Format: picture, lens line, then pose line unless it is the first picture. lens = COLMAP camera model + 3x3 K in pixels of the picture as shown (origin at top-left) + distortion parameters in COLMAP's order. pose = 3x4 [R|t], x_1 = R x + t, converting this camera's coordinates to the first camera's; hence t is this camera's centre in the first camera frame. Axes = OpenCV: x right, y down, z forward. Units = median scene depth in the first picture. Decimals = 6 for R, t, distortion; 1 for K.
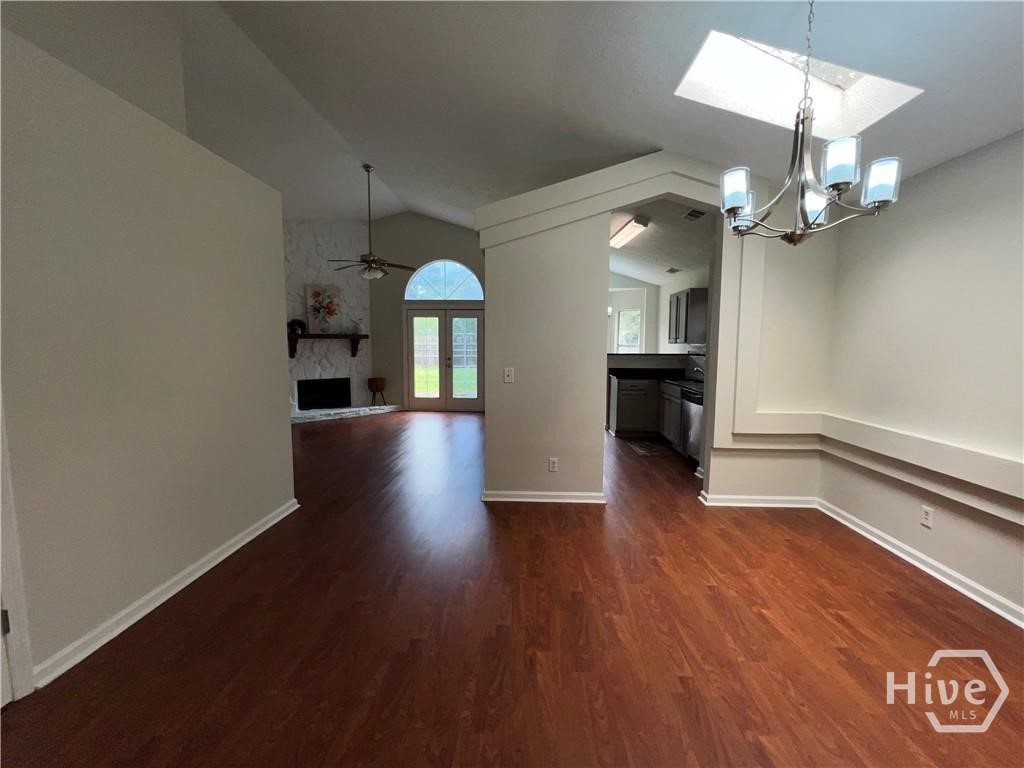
lens RADIAL K [[406.4, 0, 510.2], [0, 406.4, 382.0], [0, 0, 1]] dist [-0.011446, 0.000122]
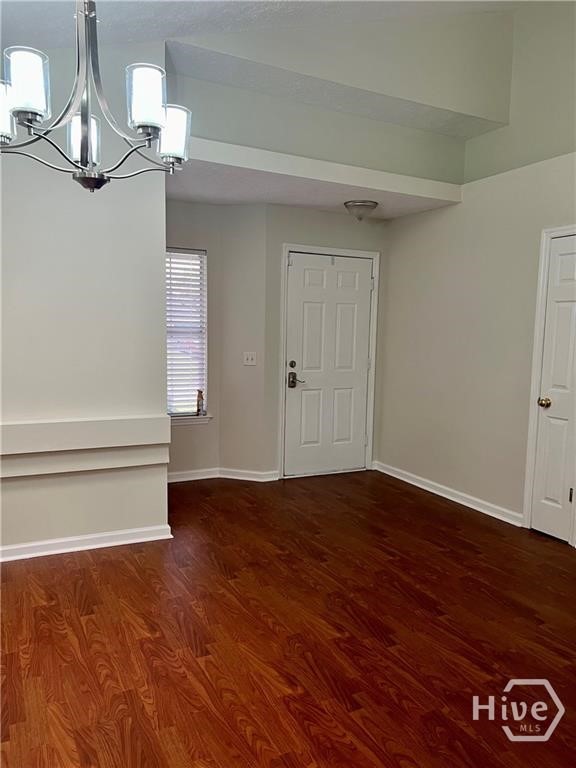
lens RADIAL K [[573.0, 0, 287.1], [0, 573.0, 387.2], [0, 0, 1]] dist [0.064342, -0.078030]
pose [[-0.863894, 0.034387, -0.502498, 0.217274], [-0.074360, 0.978026, 0.194769, -0.052232], [0.498154, 0.205625, -0.842354, 0.494649]]
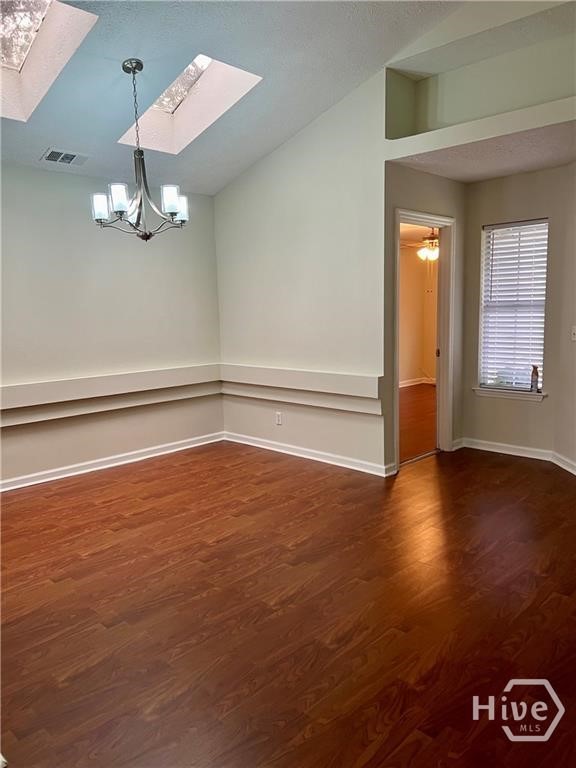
lens RADIAL K [[586.1, 0, 288.0], [0, 586.1, 384.0], [0, 0, 1]] dist [-0.003877, -0.002307]
pose [[-0.757463, -0.070526, 0.649058, -0.264718], [0.087069, 0.974356, 0.207484, -0.050975], [-0.647046, 0.213674, -0.731898, 0.545568]]
